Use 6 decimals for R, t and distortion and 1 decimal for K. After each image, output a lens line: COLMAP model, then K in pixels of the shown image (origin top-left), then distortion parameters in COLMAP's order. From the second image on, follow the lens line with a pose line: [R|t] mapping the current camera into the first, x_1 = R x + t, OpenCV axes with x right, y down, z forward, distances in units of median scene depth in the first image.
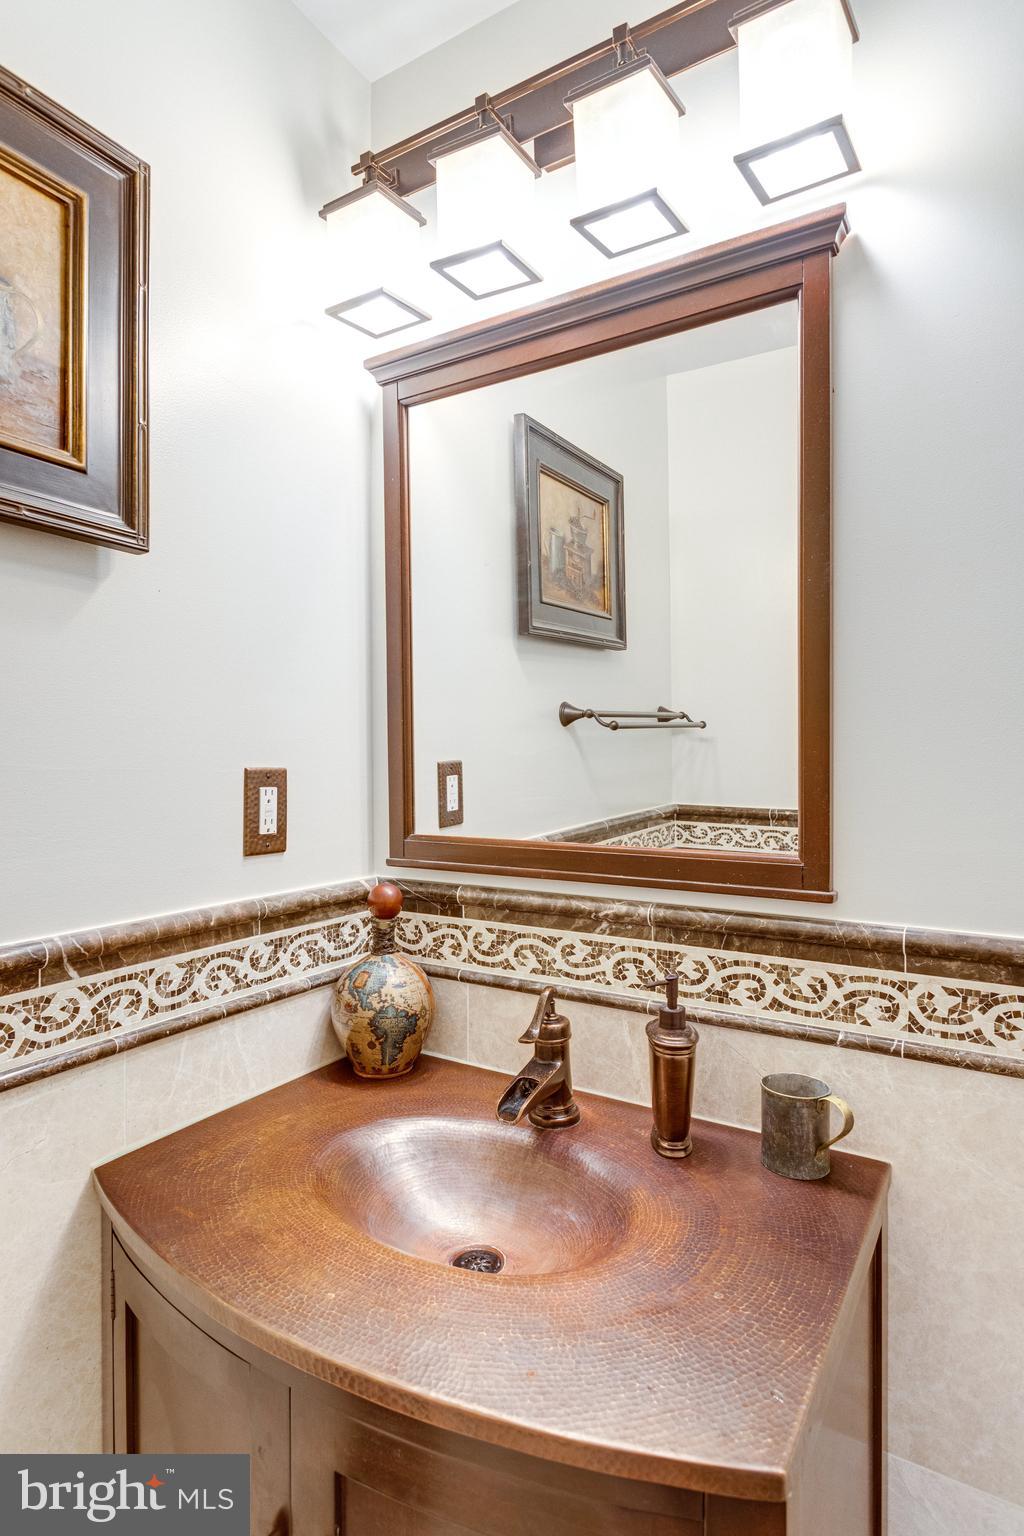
lens RADIAL K [[834.2, 0, 506.3], [0, 834.2, 768.9], [0, 0, 1]] dist [0.002547, -0.003062]
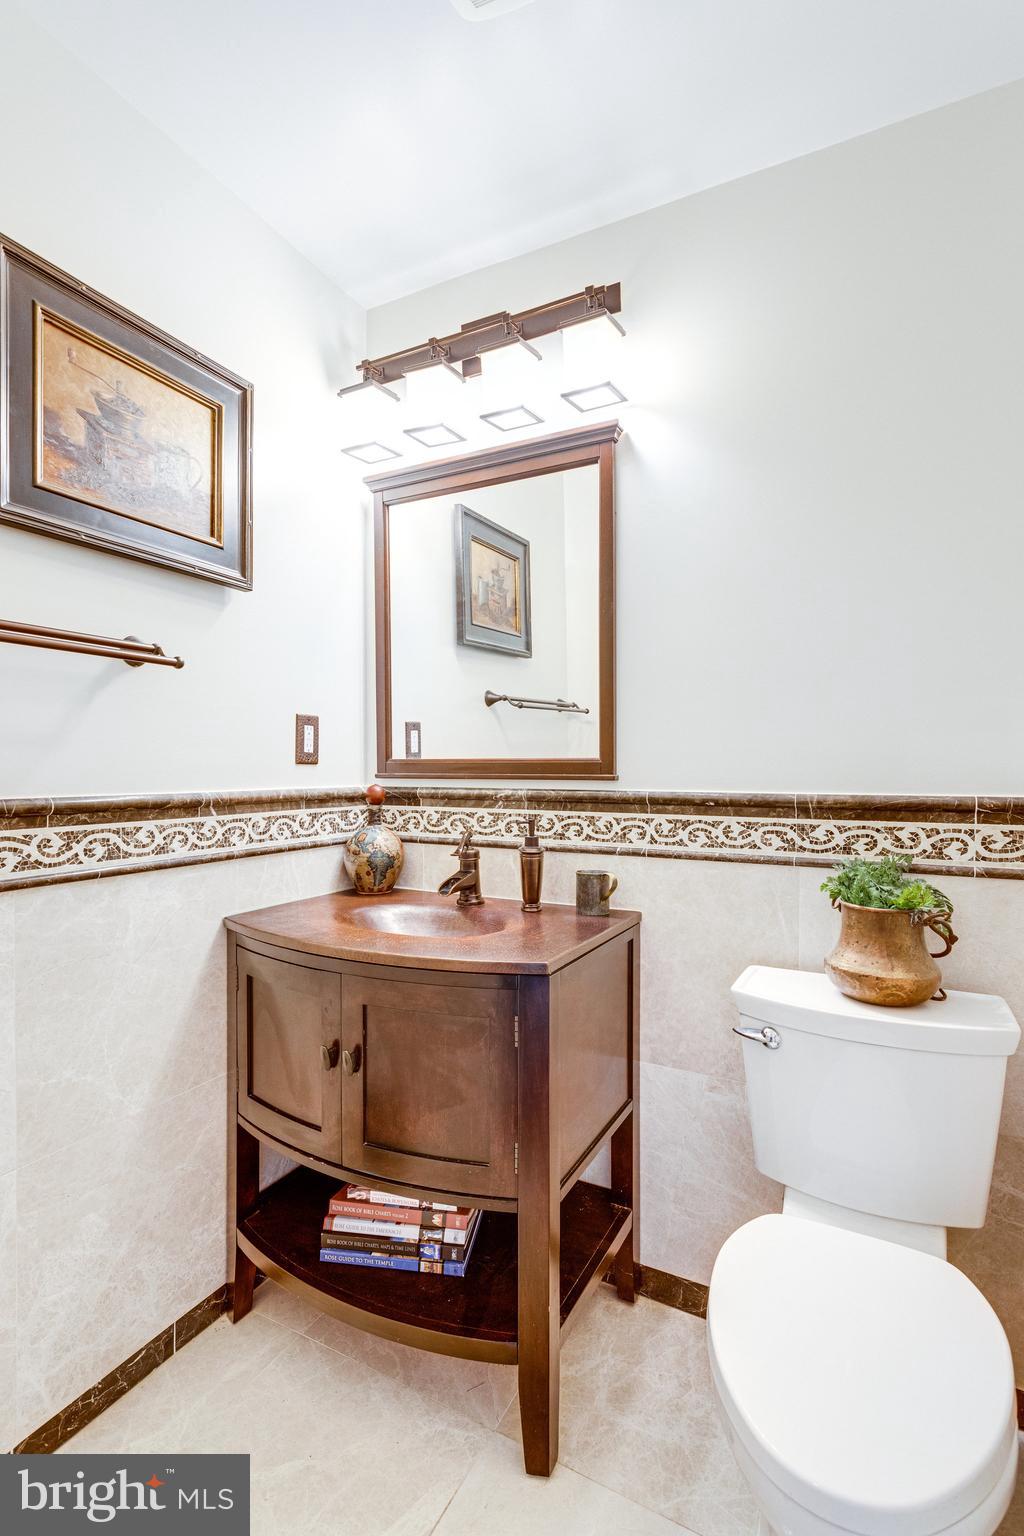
lens RADIAL K [[732.1, 0, 505.5], [0, 732.1, 778.3], [0, 0, 1]] dist [-0.001006, 0.001331]
pose [[0.998081, 0.002296, 0.061873, 0.033696], [-0.002405, 0.999996, 0.001691, 0.141149], [-0.061869, -0.001837, 0.998083, -0.608196]]
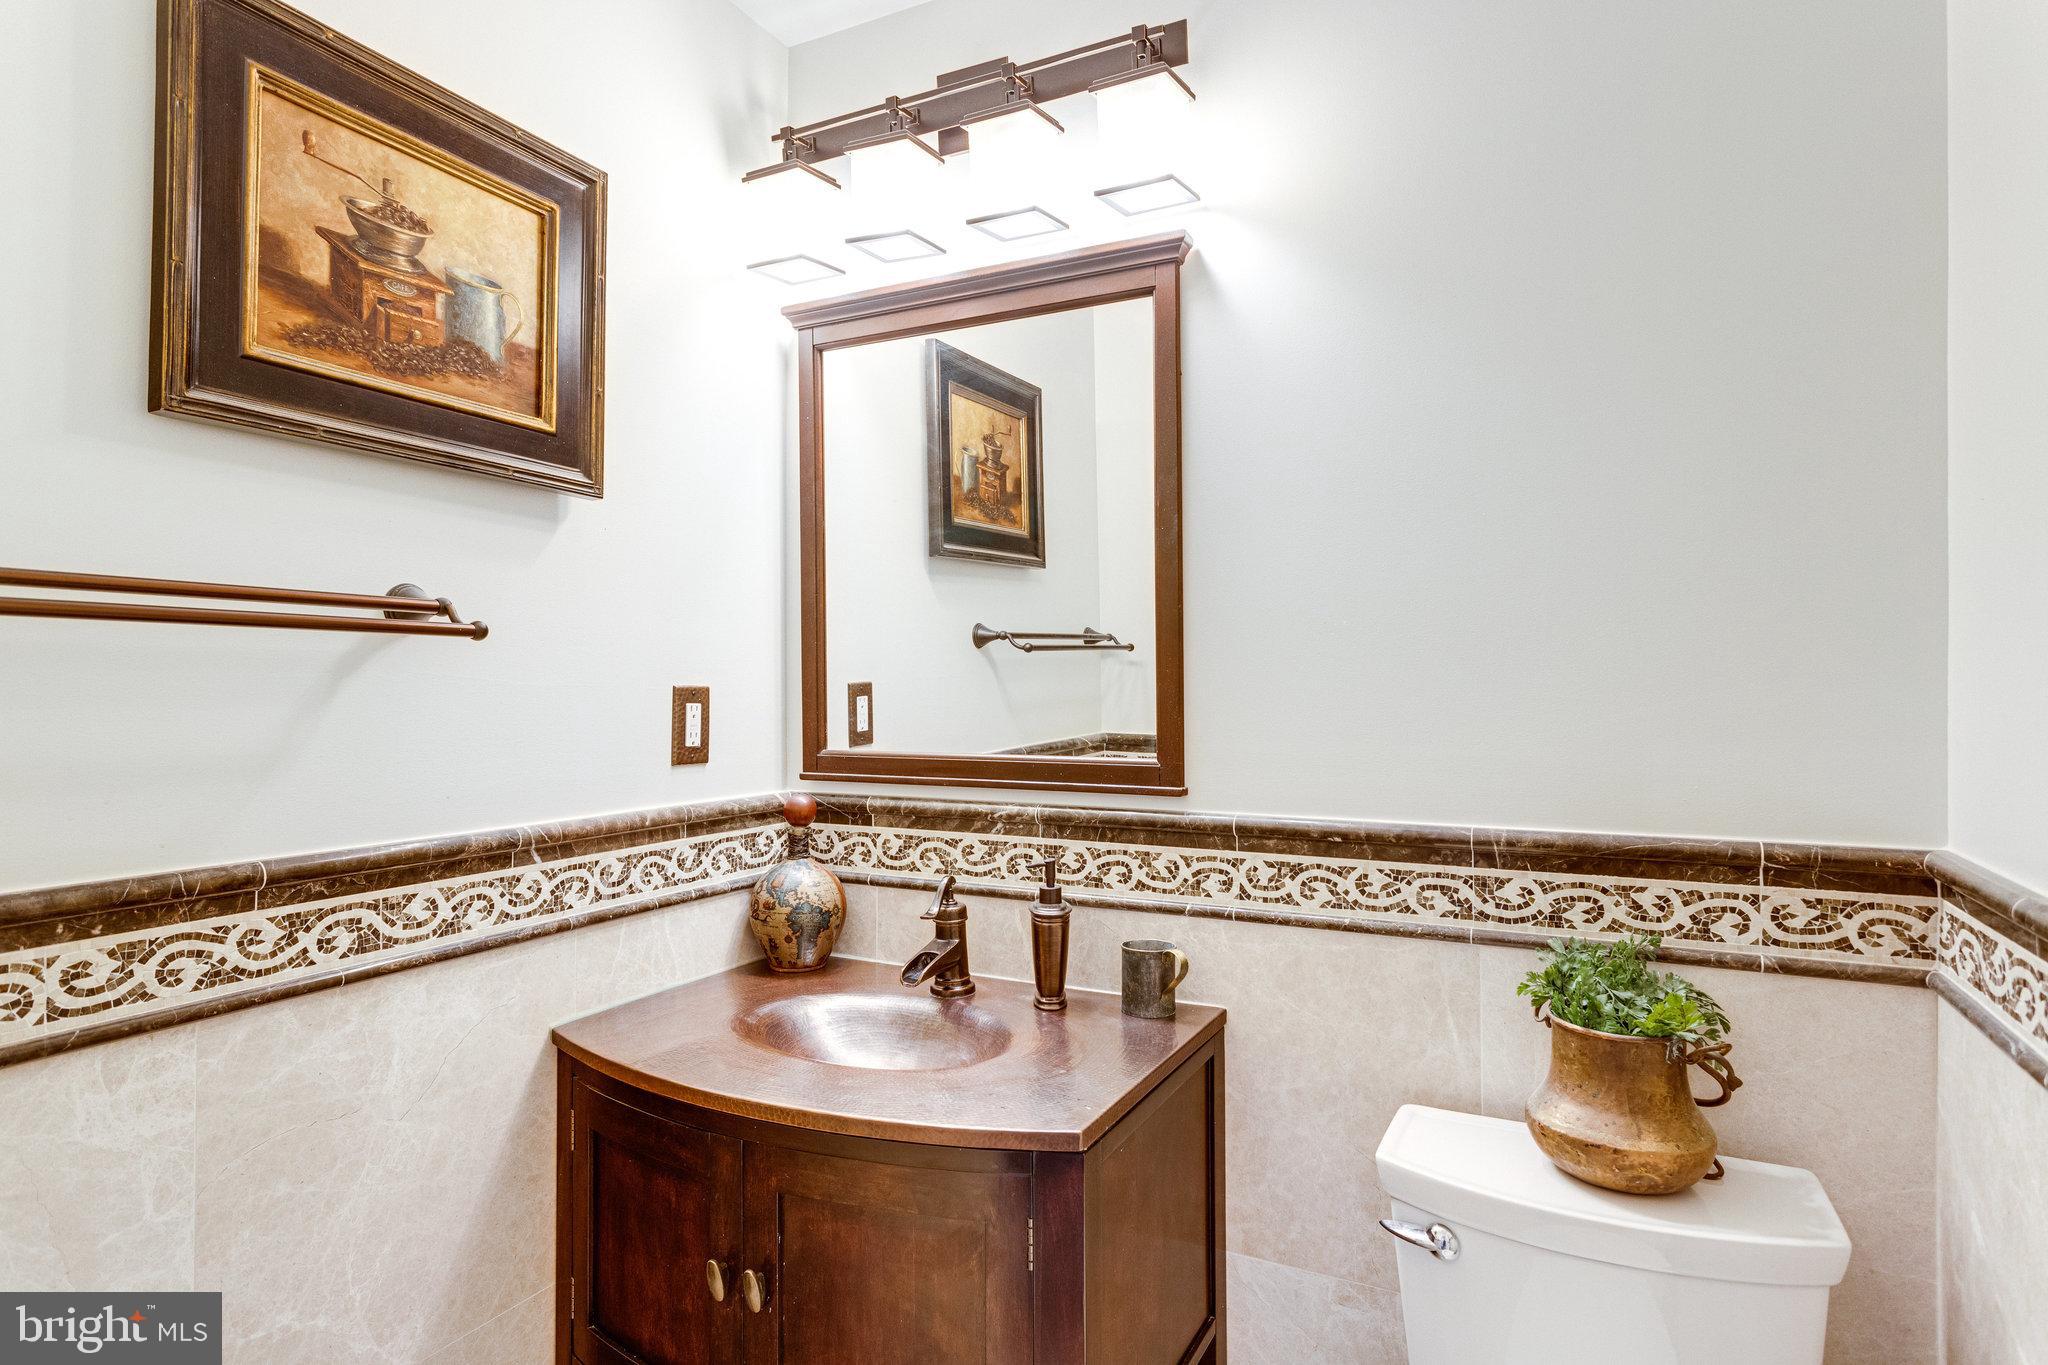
lens RADIAL K [[1112.3, 0, 1023.3], [0, 1112.3, 673.9], [0, 0, 1]] dist [0.002547, -0.003062]
pose [[0.996609, 0.001671, 0.082268, 0.027824], [0.000529, 0.999643, -0.026719, 0.024579], [-0.082283, 0.026672, 0.996252, -0.537675]]
